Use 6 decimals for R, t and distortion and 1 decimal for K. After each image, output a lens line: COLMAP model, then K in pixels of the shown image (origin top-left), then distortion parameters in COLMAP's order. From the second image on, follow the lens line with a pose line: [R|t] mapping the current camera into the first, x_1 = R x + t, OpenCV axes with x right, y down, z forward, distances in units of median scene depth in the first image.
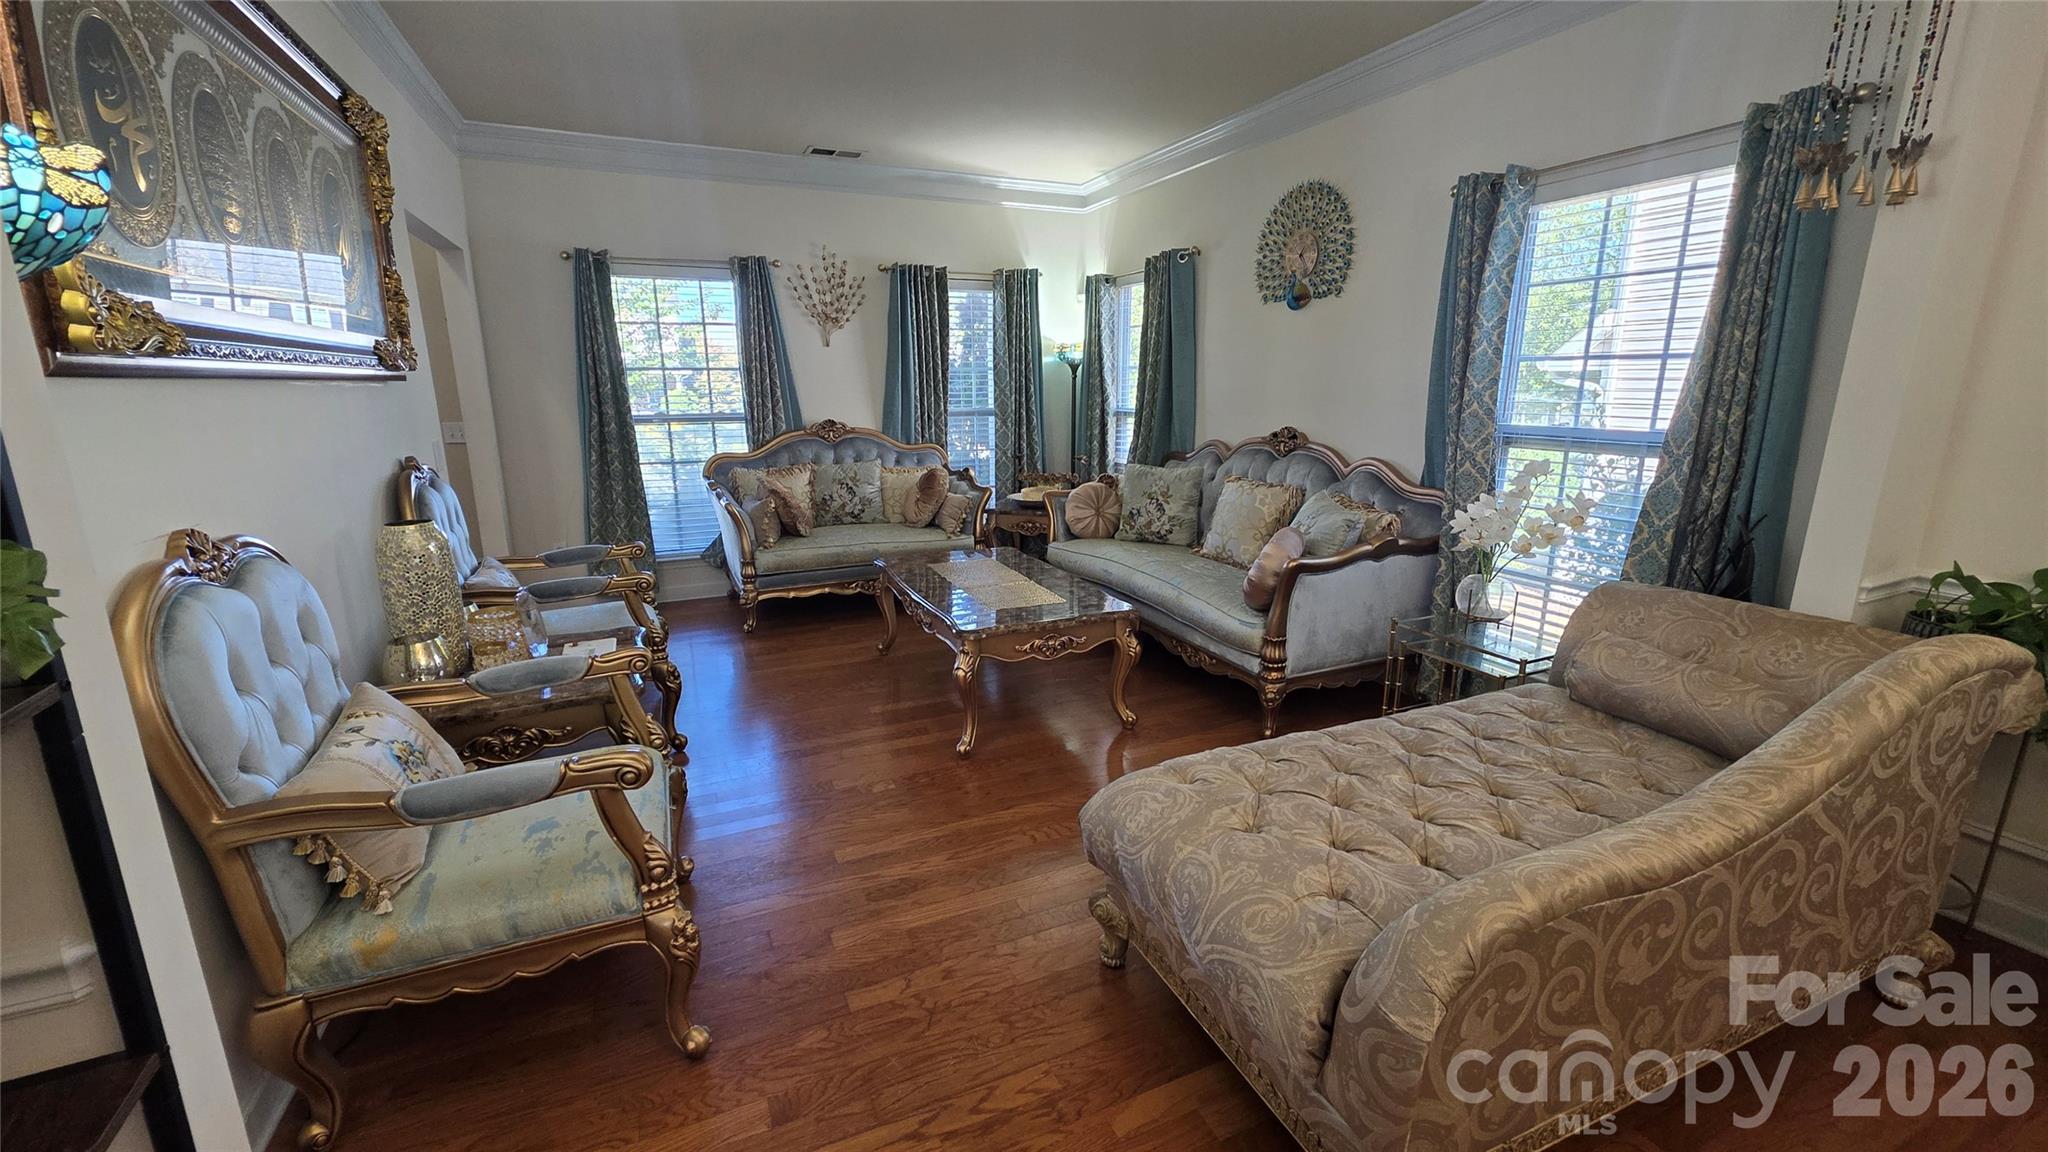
lens RADIAL K [[816.6, 0, 1025.7], [0, 816.6, 575.8], [0, 0, 1]] dist [-0.000795, -0.000305]
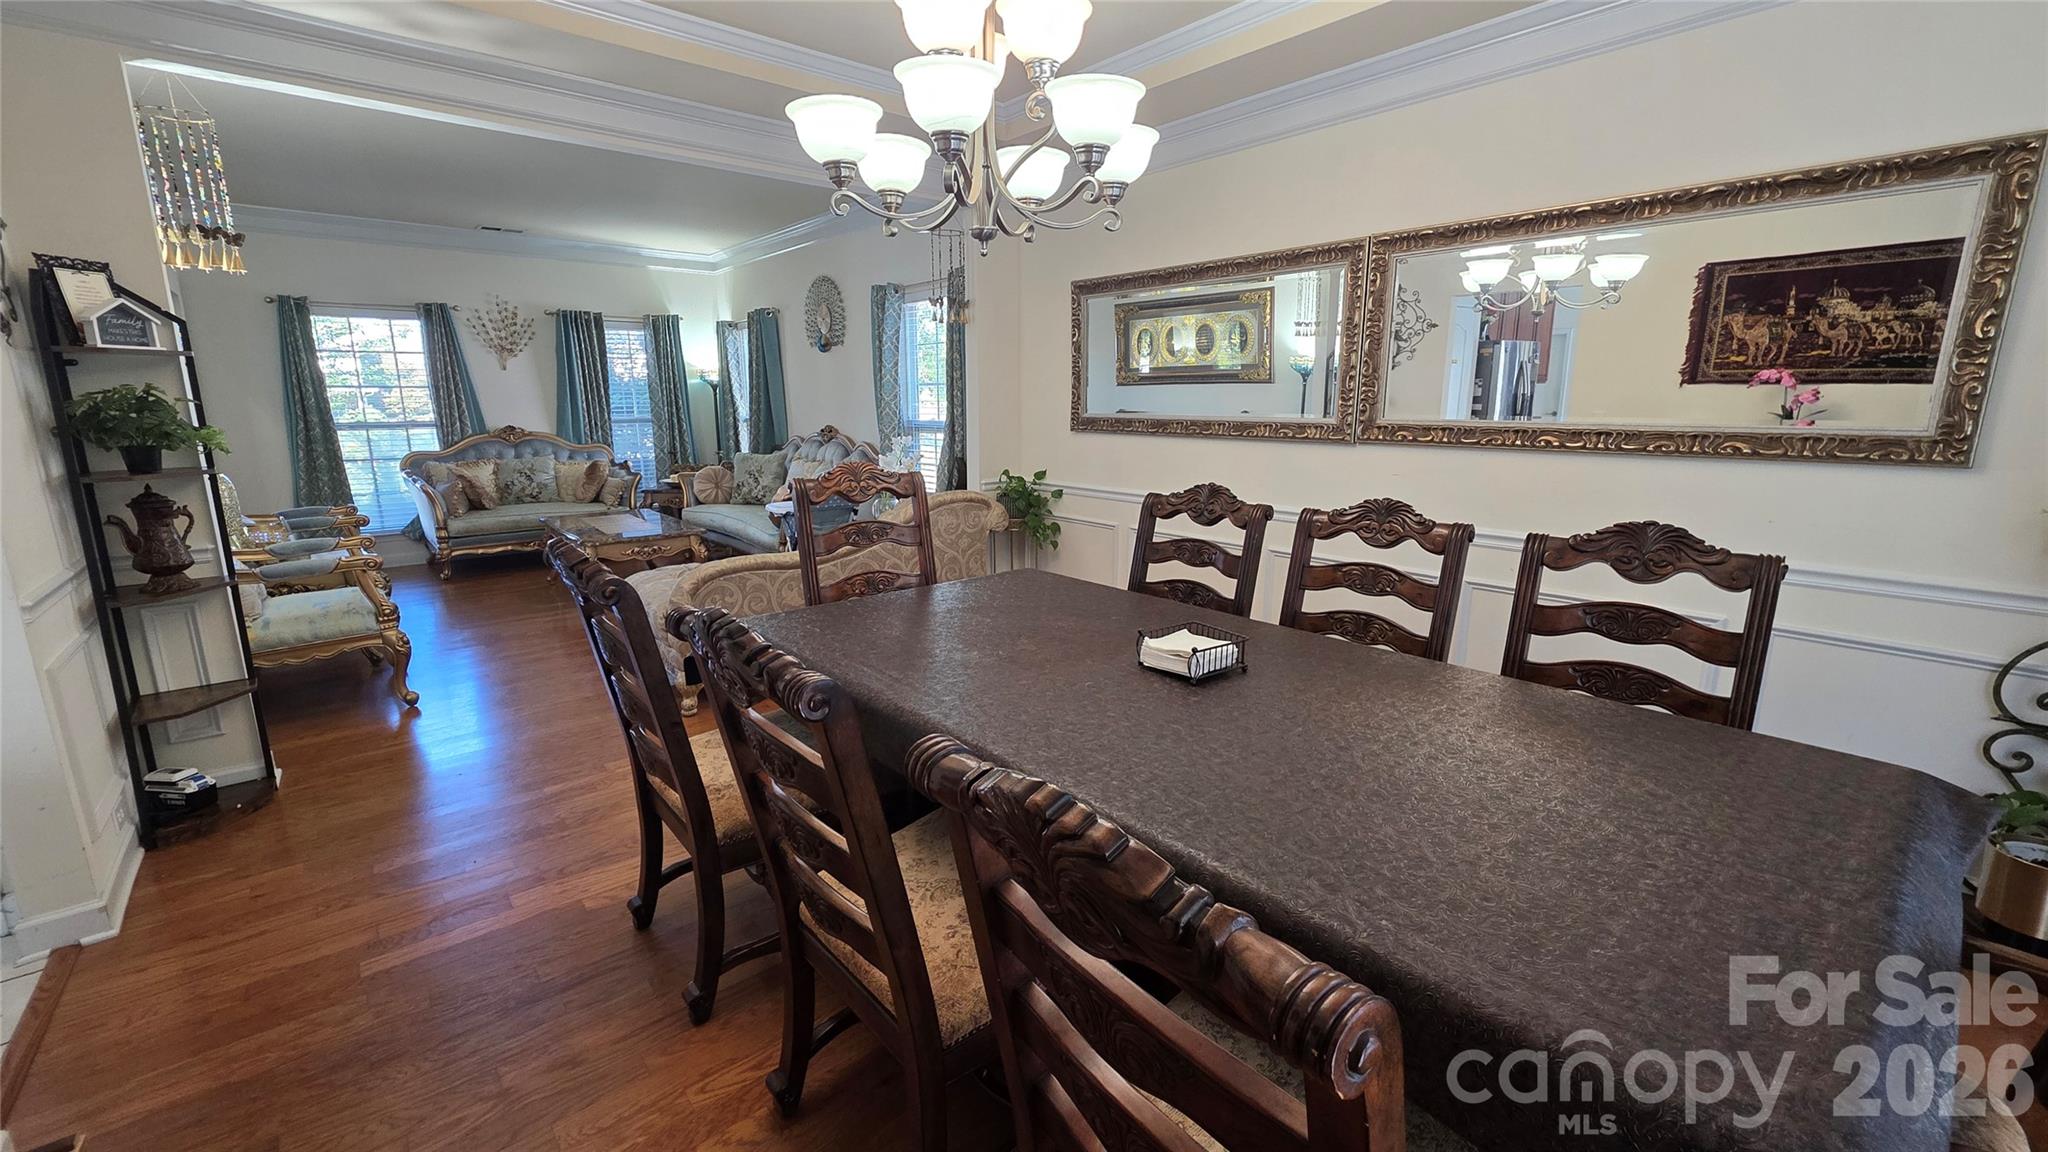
lens RADIAL K [[816.6, 0, 1016.9], [0, 816.6, 573.0], [0, 0, 1]] dist [-0.000795, -0.000305]
pose [[0.962157, -0.056091, 0.266661, 0.188951], [0.062807, 0.997886, -0.016716, 0.123691], [-0.265160, 0.032832, 0.963645, -0.494575]]
